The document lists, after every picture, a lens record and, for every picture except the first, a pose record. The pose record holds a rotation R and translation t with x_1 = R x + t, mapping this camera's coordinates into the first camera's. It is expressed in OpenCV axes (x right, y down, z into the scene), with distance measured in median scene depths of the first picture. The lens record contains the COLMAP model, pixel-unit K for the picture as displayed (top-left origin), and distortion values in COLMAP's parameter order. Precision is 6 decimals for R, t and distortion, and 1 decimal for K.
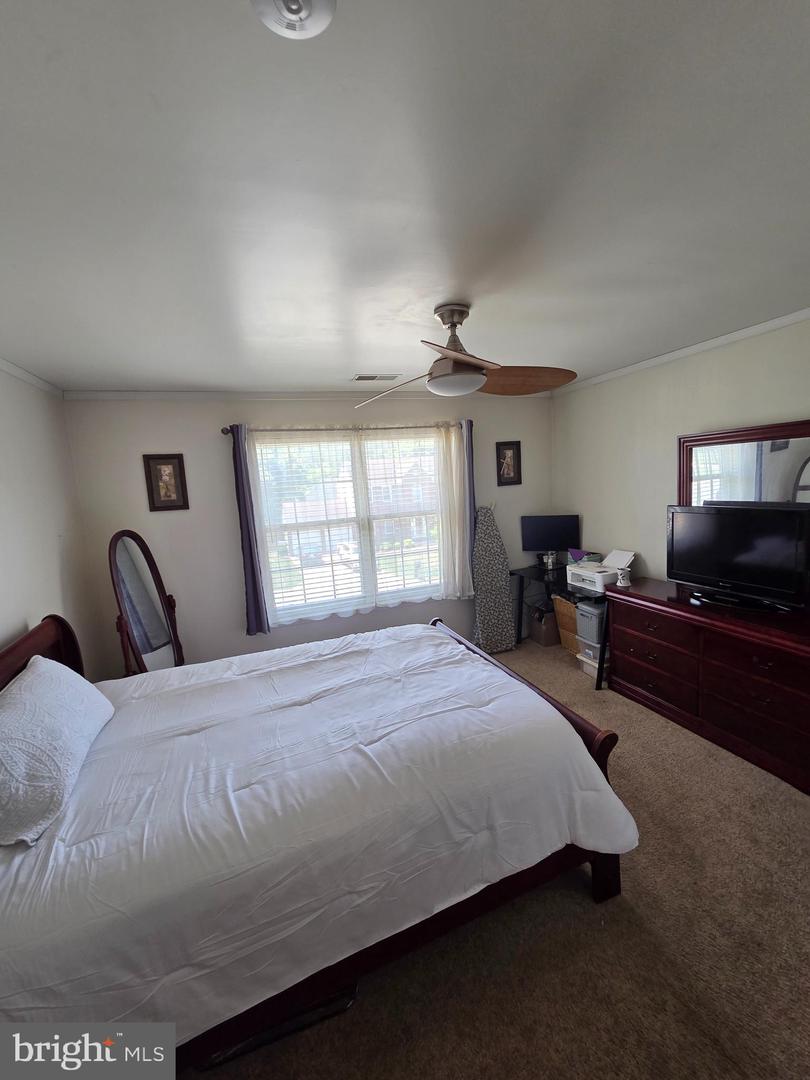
lens RADIAL K [[442.6, 0, 404.2], [0, 442.6, 534.3], [0, 0, 1]] dist [0.003915, -0.000254]
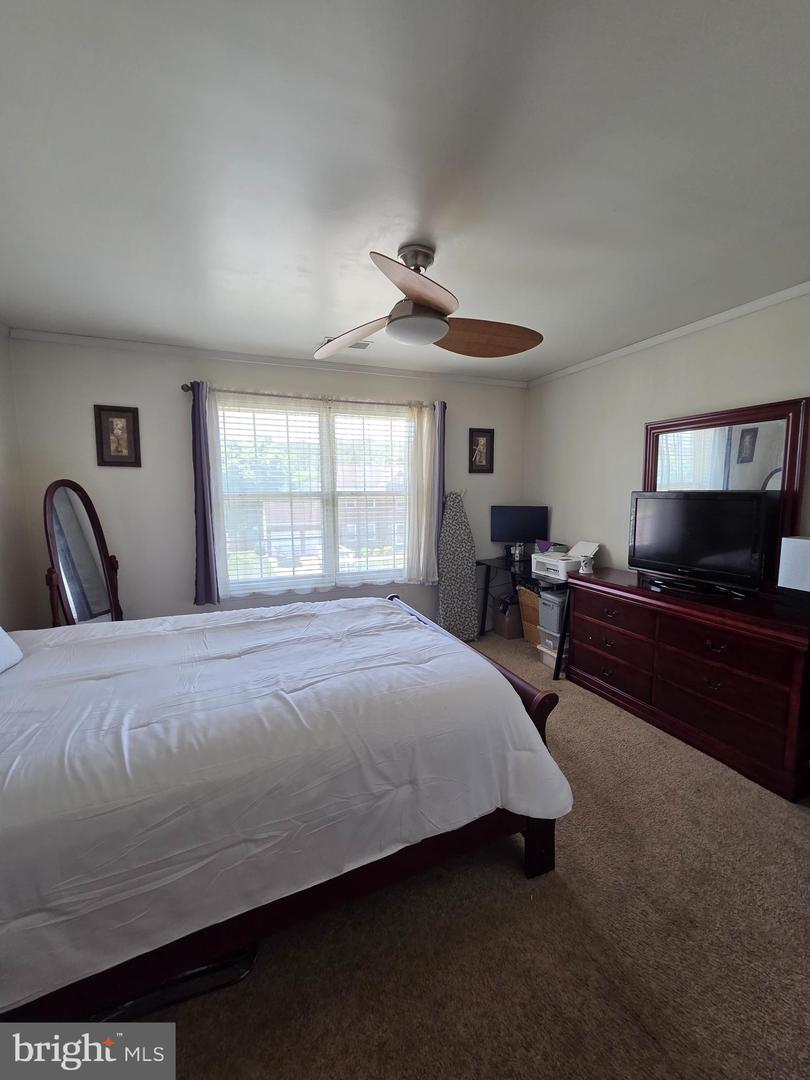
lens RADIAL K [[442.6, 0, 406.2], [0, 442.6, 535.9], [0, 0, 1]] dist [0.003915, -0.000254]
pose [[0.997260, 0.061436, 0.041204, 0.075220], [-0.060435, 0.997856, -0.025113, 0.119048], [-0.042658, 0.022554, 0.998835, 0.047958]]
